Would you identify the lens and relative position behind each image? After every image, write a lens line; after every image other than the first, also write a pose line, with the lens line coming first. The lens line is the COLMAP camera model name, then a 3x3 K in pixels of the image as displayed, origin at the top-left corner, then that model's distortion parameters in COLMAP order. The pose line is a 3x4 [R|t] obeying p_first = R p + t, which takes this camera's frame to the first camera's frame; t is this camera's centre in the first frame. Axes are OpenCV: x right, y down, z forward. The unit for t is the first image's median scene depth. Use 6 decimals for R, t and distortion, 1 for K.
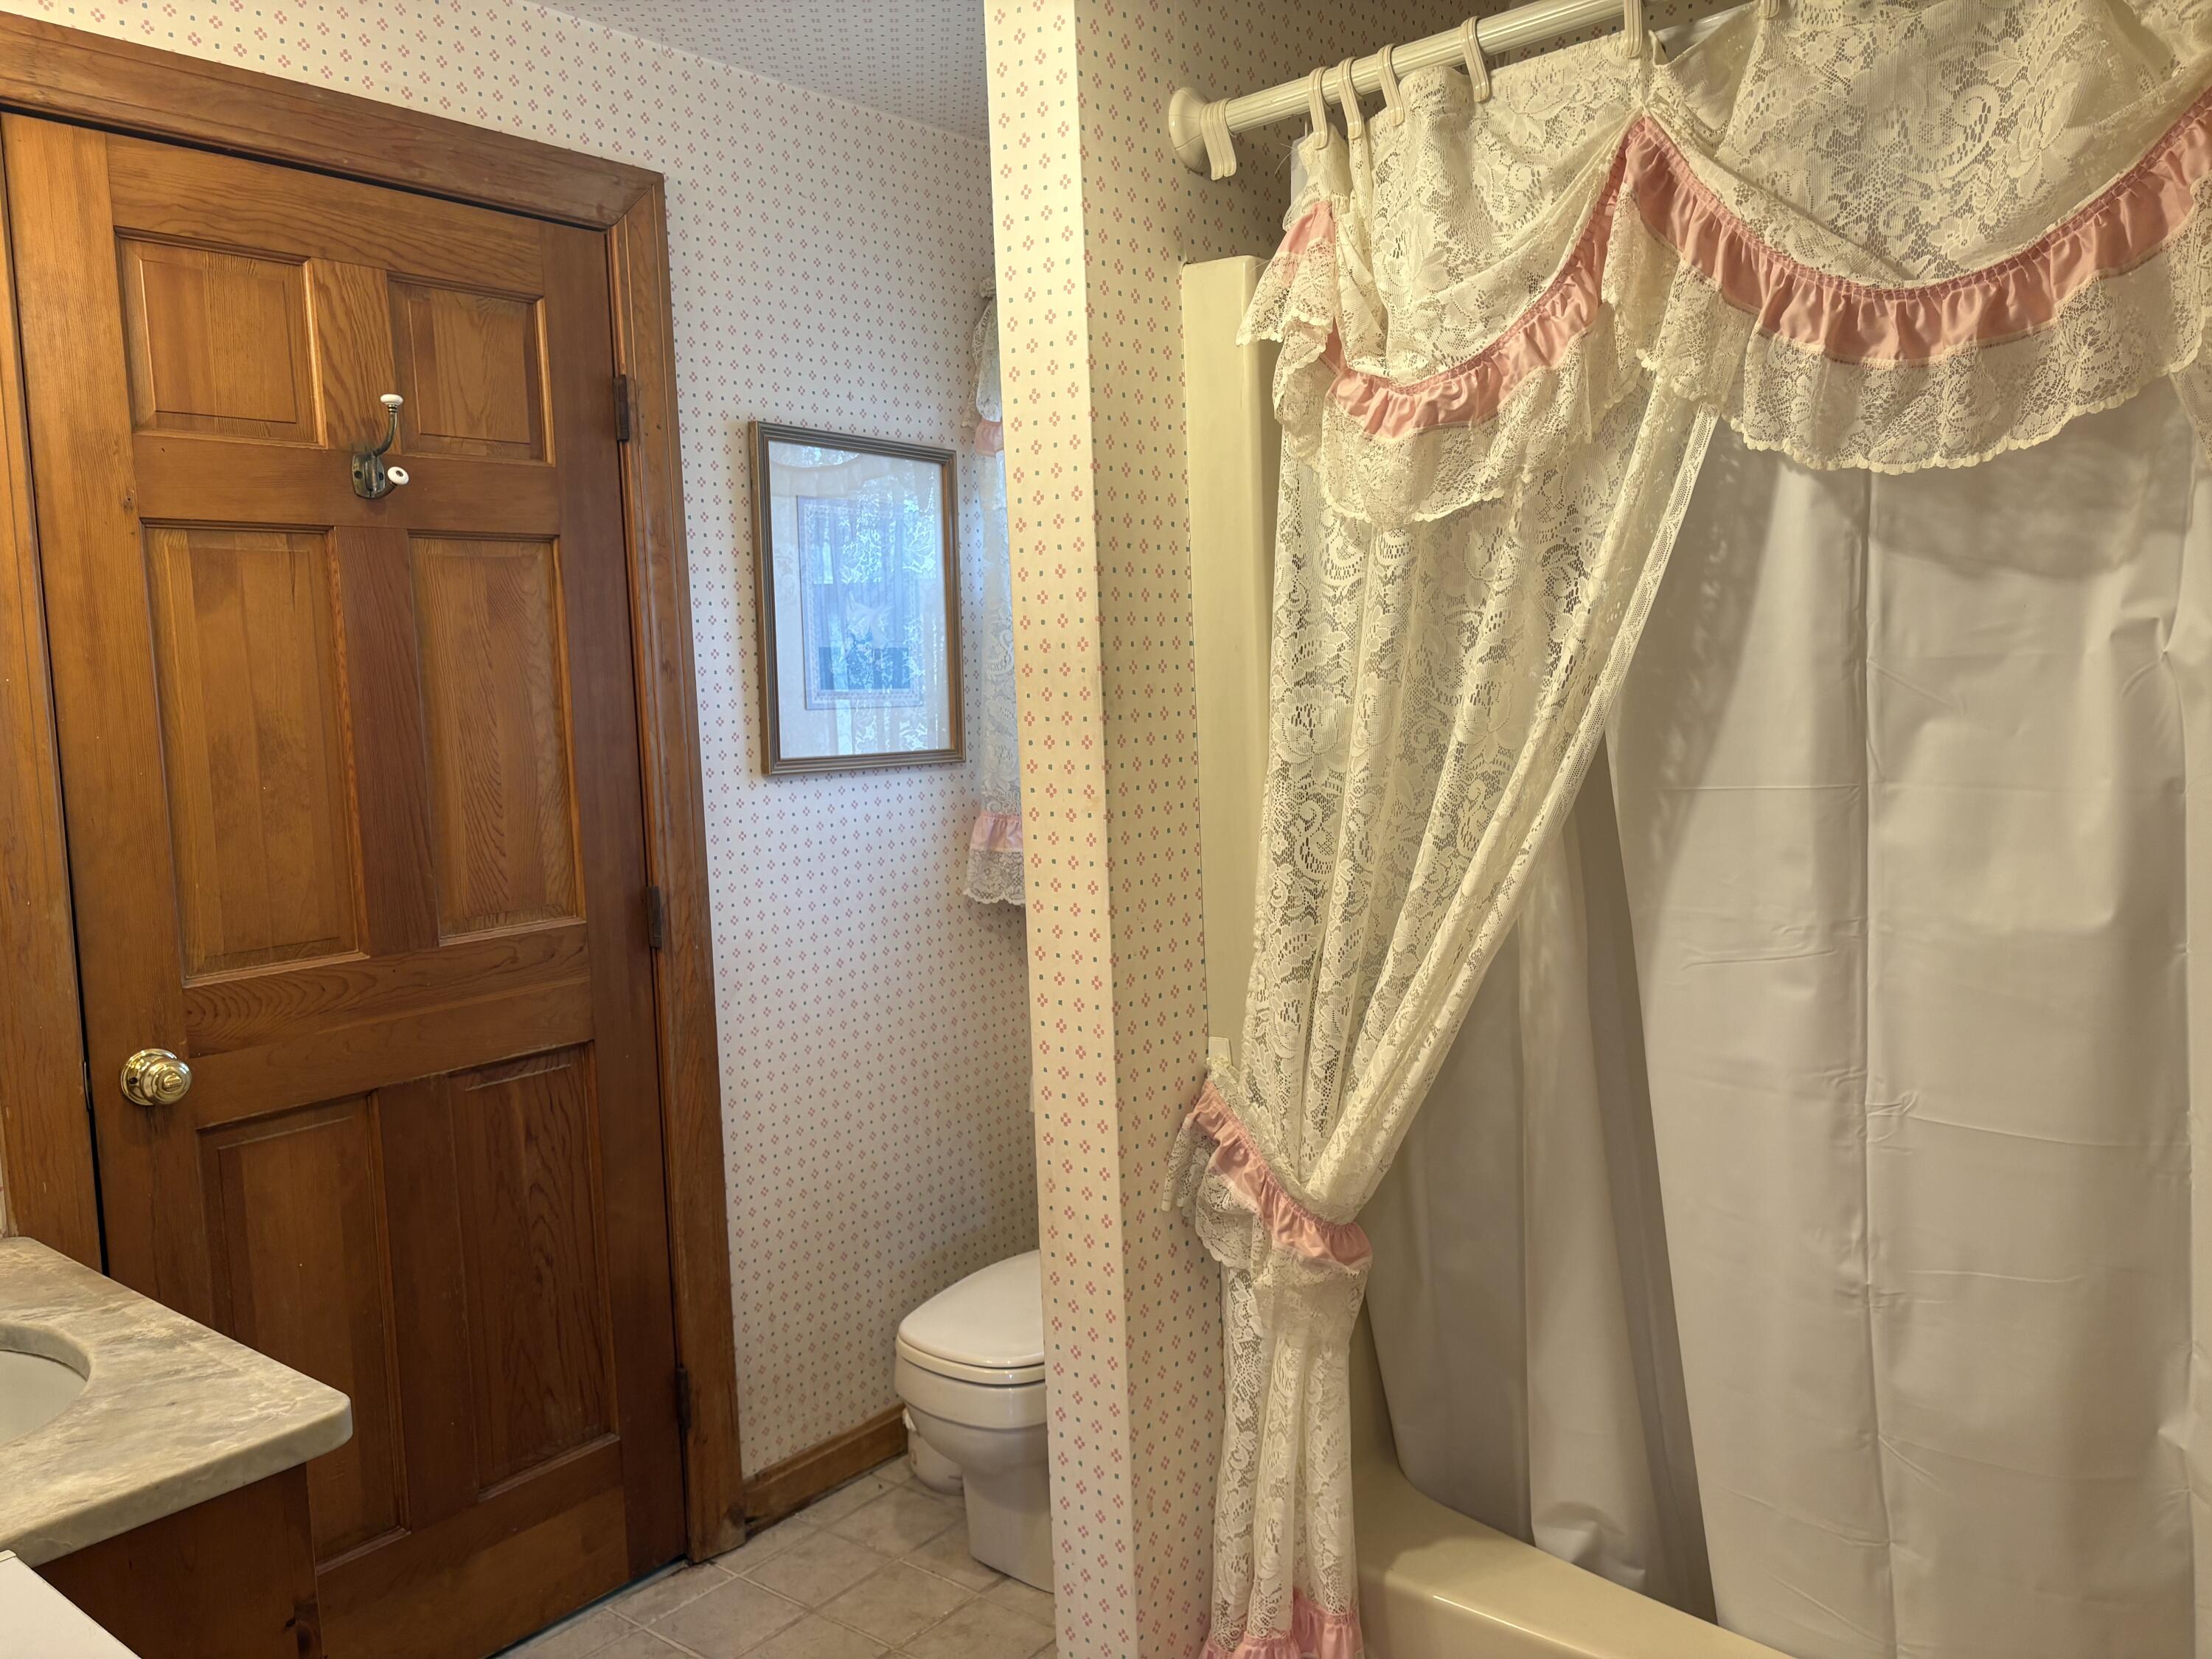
lens RADIAL K [[1669.5, 0, 1104.1], [0, 1669.5, 823.0], [0, 0, 1]] dist [0.038646, -0.008159]
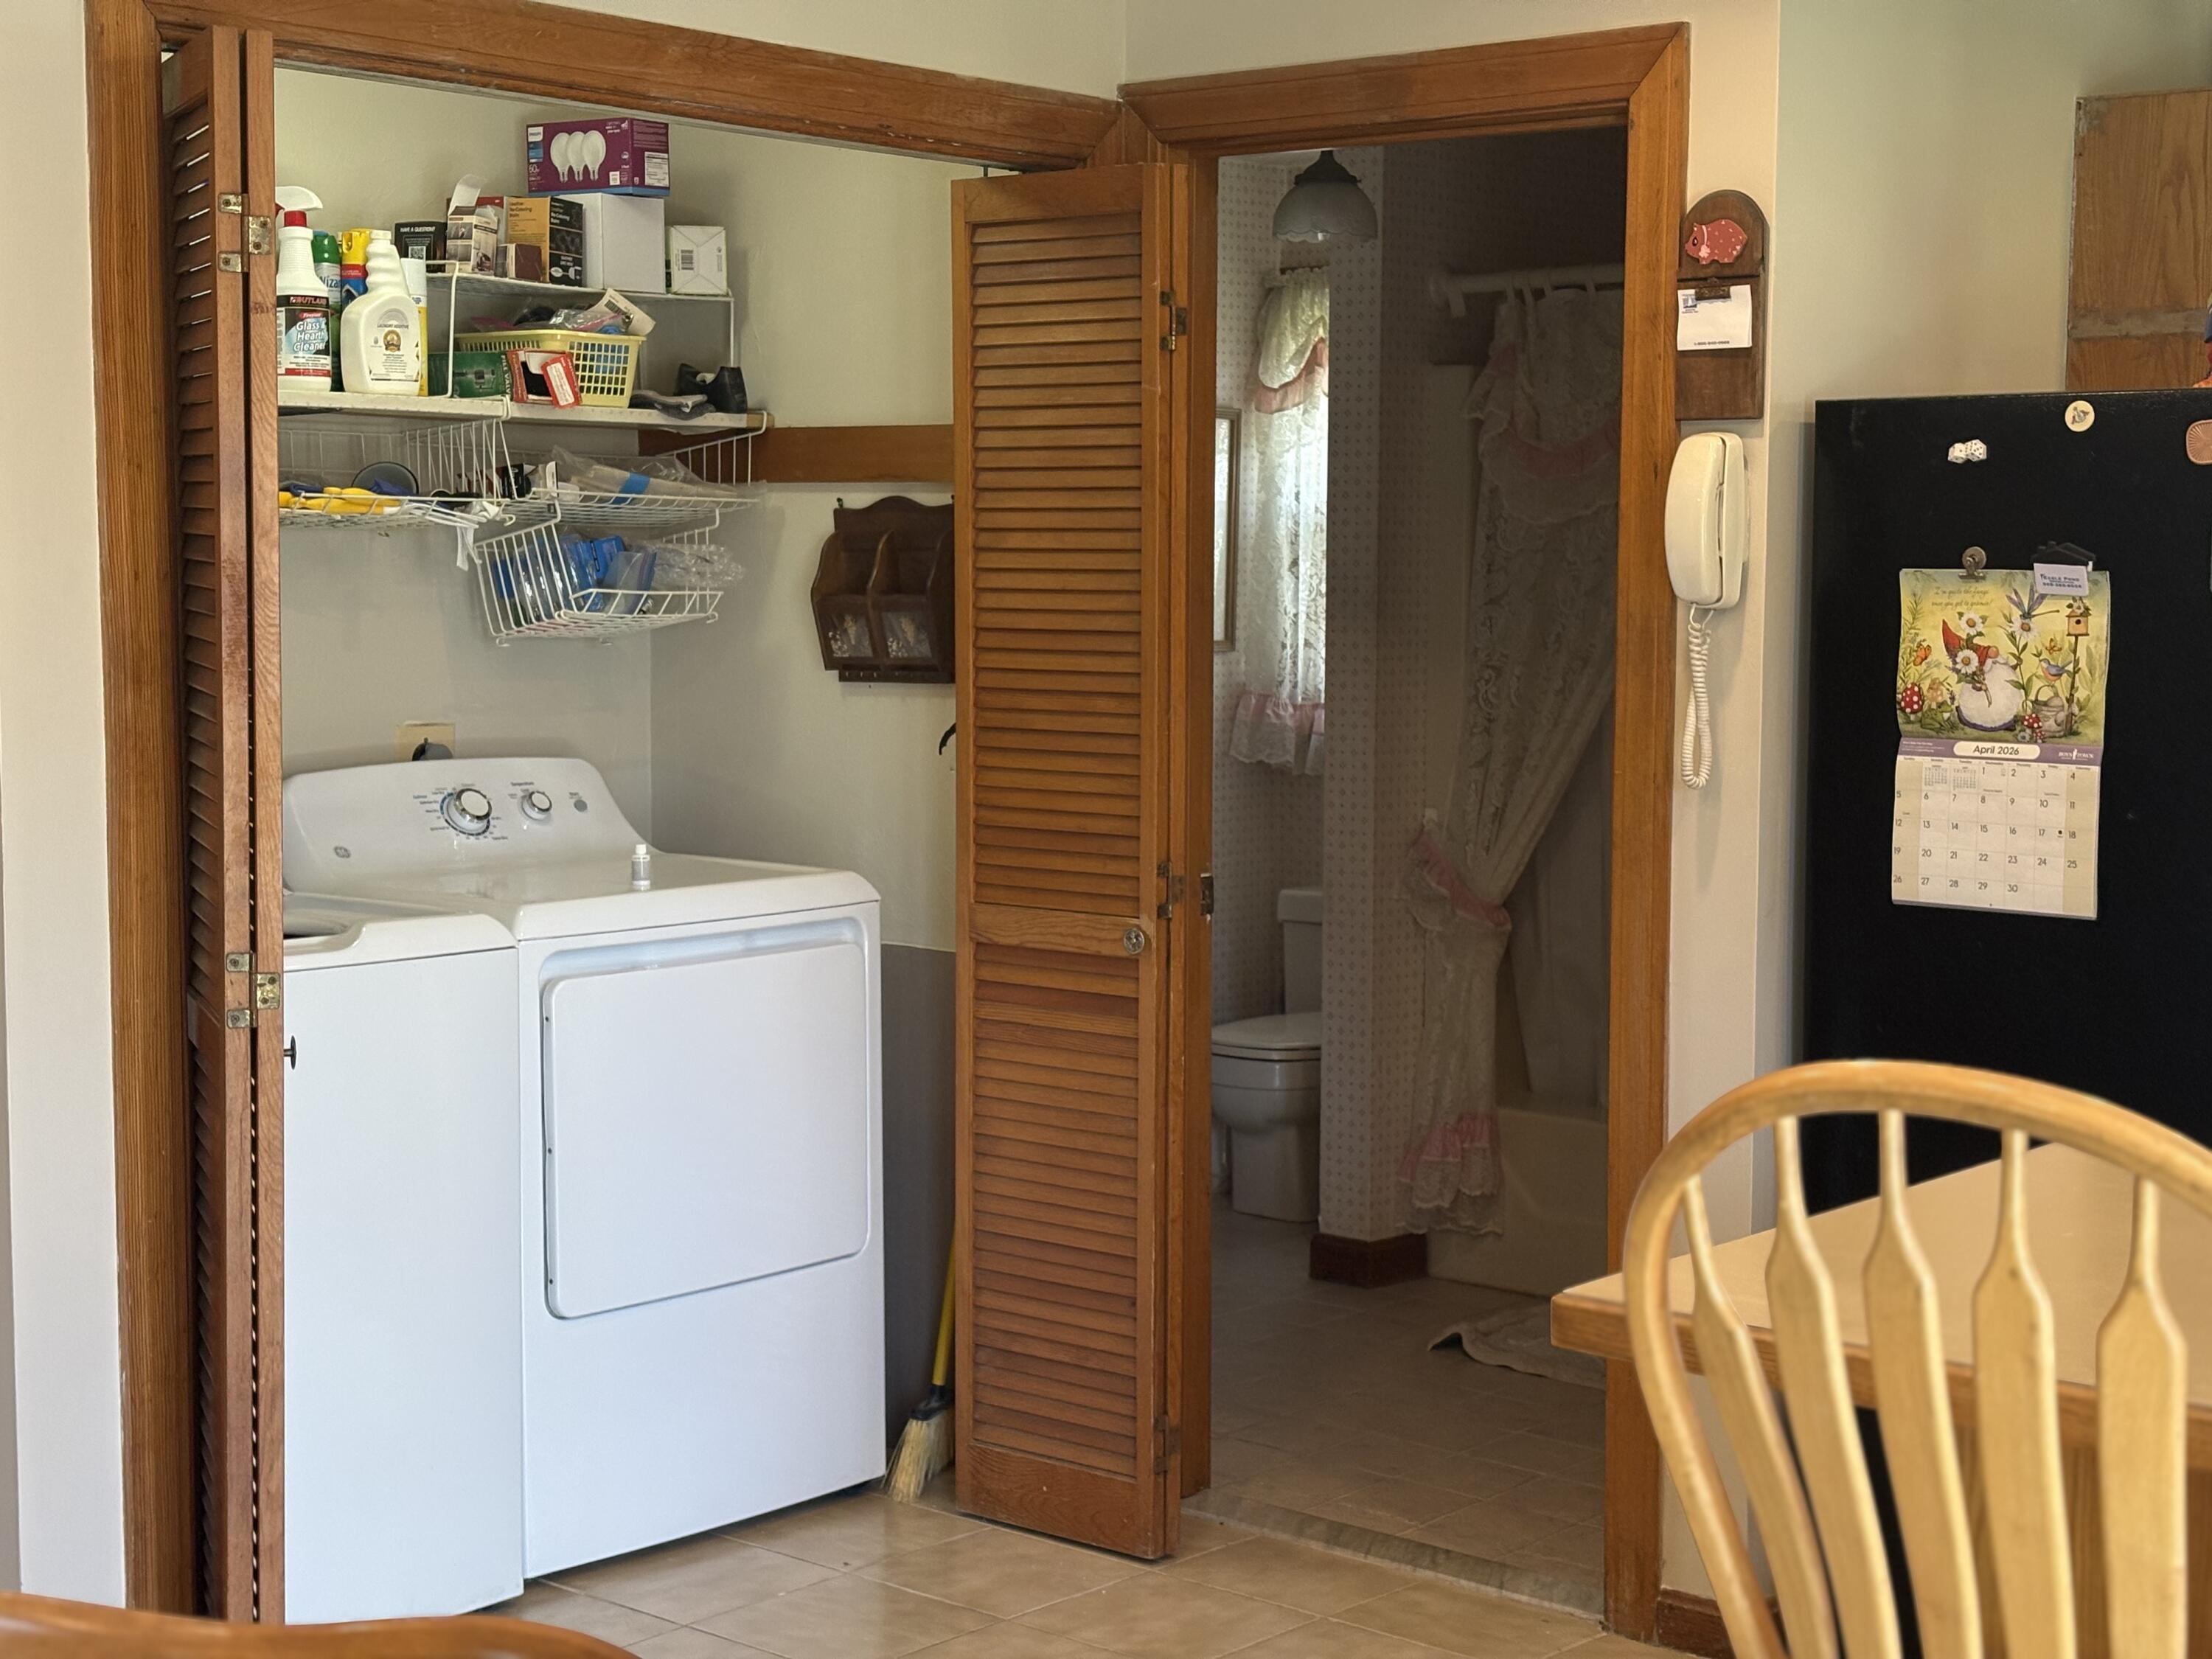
lens RADIAL K [[3315.3, 0, 1110.6], [0, 3315.3, 842.1], [0, 0, 1]] dist [0.030252, 0.000000]
pose [[0.998755, 0.047180, -0.016206, -0.218986], [-0.047151, 0.998885, 0.002126, 0.185442], [0.016288, -0.001359, 0.999866, -2.596511]]
